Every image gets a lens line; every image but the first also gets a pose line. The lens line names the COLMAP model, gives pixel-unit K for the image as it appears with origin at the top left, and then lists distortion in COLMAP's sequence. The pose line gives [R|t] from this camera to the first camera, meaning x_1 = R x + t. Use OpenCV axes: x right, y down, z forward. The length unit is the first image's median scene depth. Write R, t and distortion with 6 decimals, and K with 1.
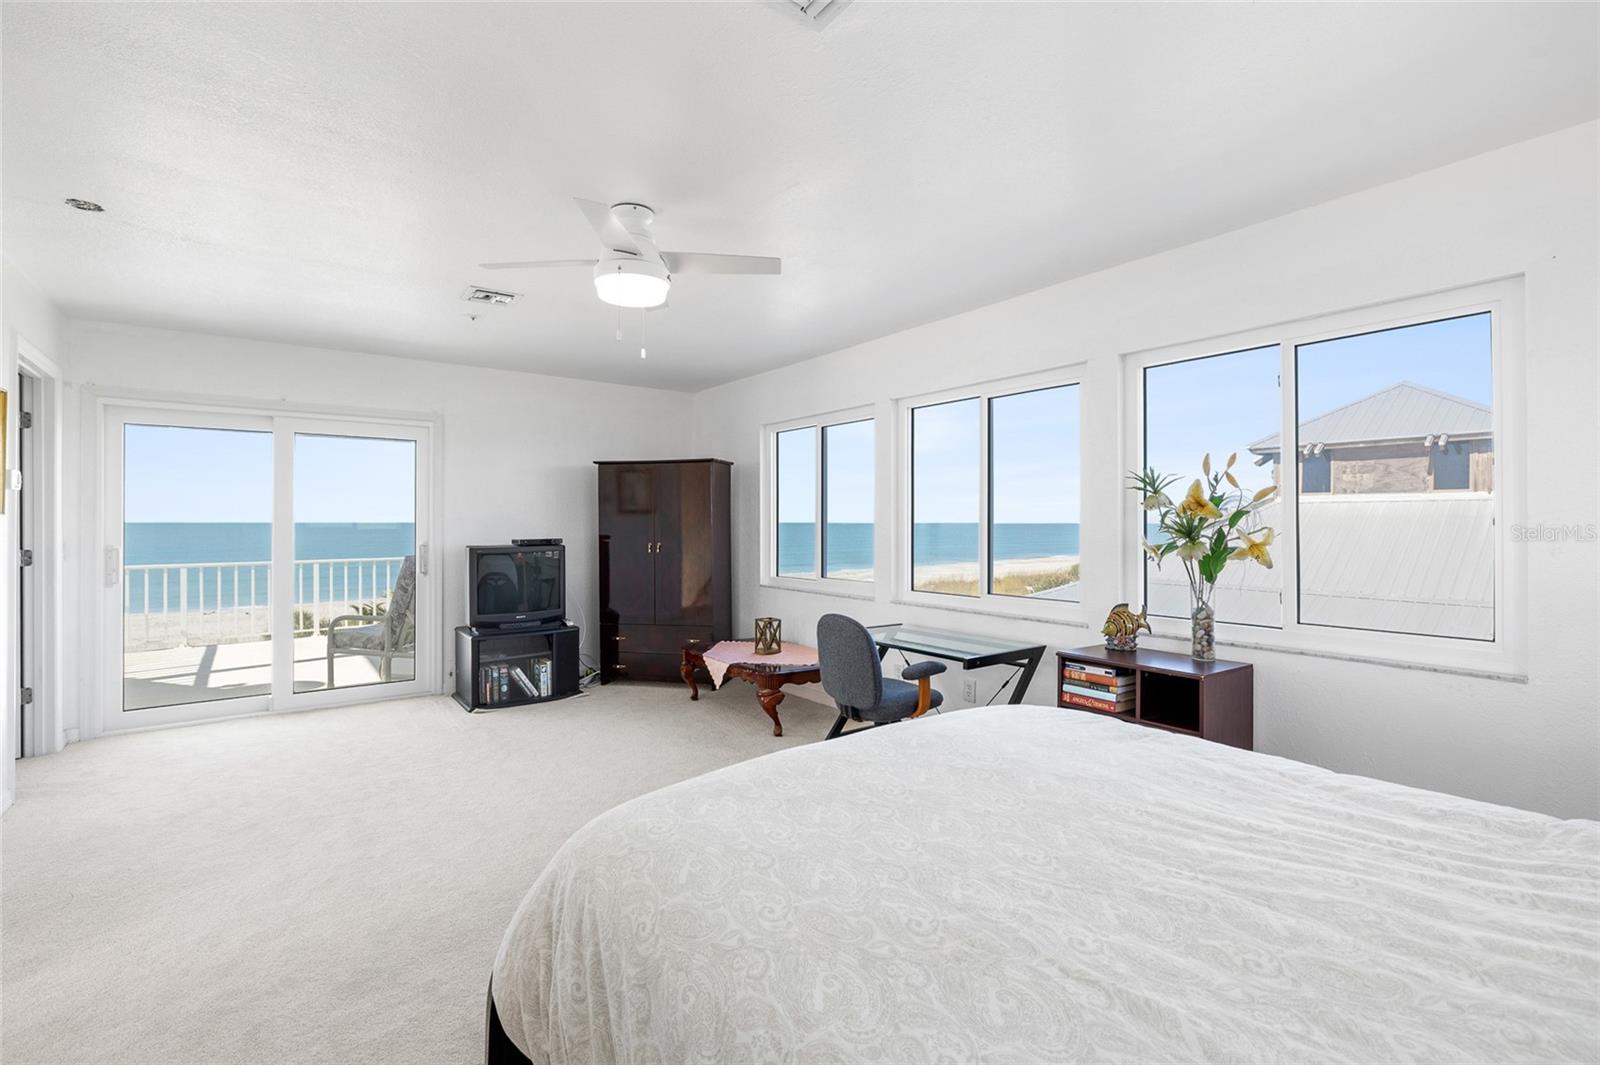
lens RADIAL K [[713.9, 0, 800.3], [0, 713.9, 516.2], [0, 0, 1]] dist [-0.005465, 0.001282]
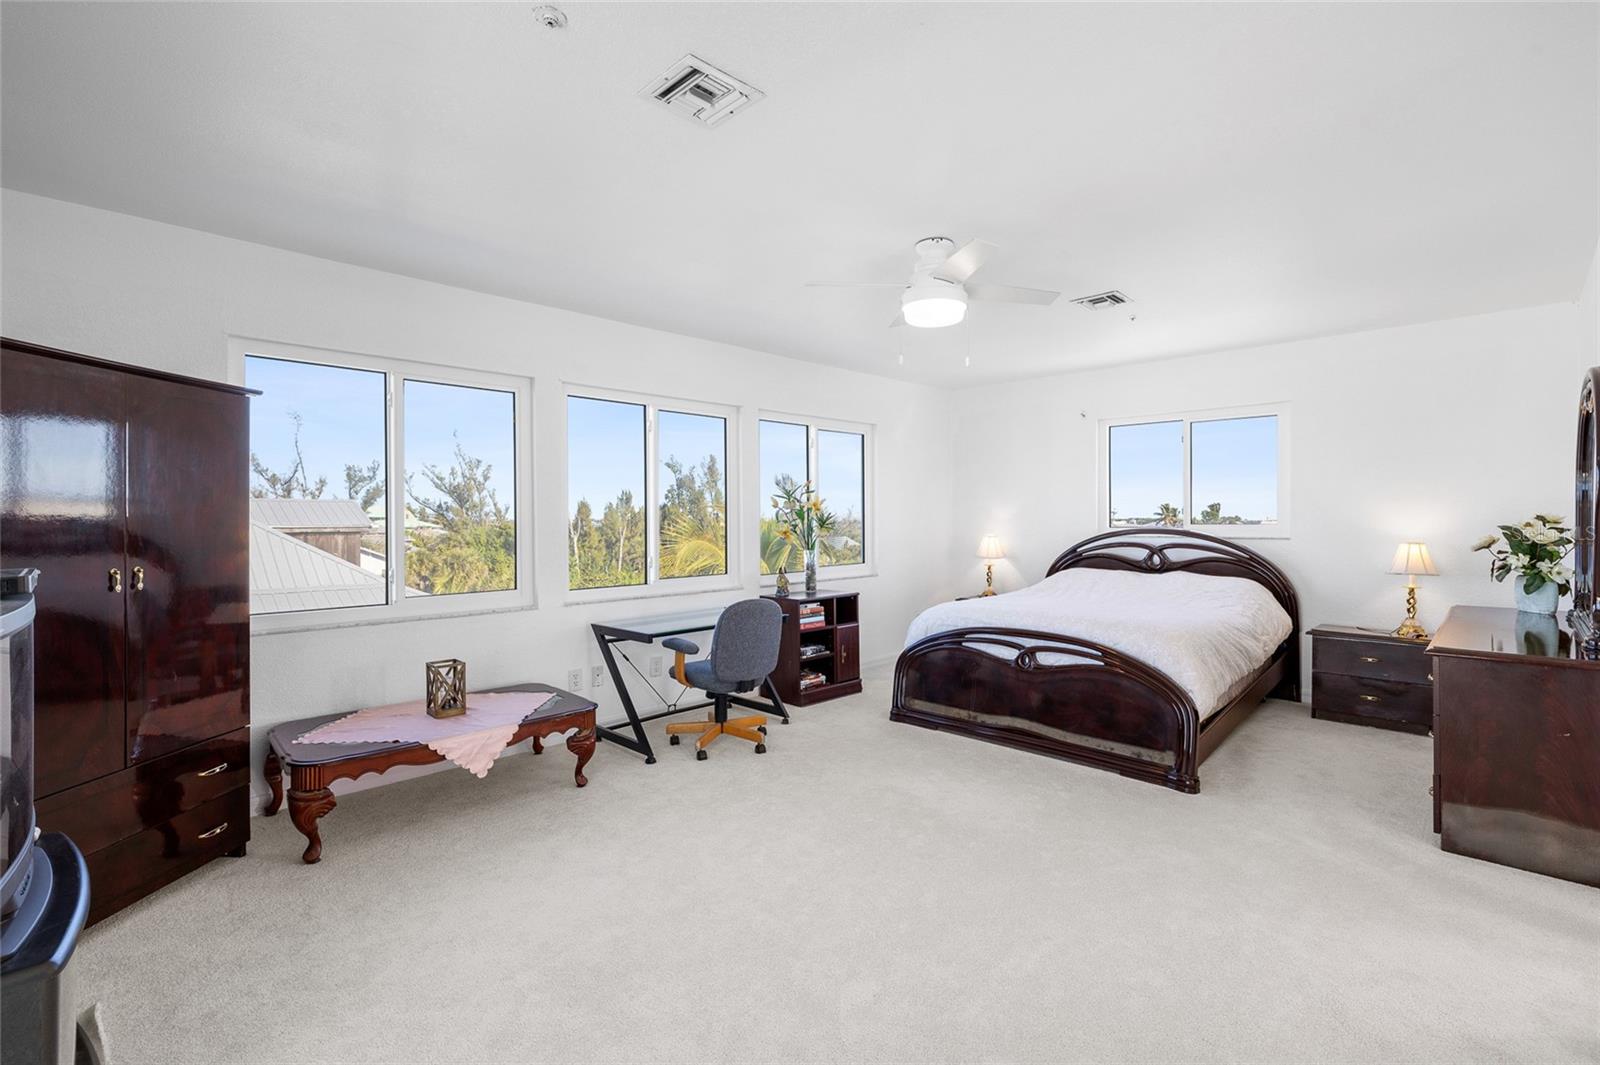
lens RADIAL K [[713.9, 0, 800.3], [0, 713.9, 516.2], [0, 0, 1]] dist [-0.005465, 0.001282]
pose [[-0.139820, 0.004045, 0.990169, -1.218252], [-0.005858, 0.999971, -0.004912, 0.015330], [-0.990160, -0.006487, -0.139792, 1.247725]]
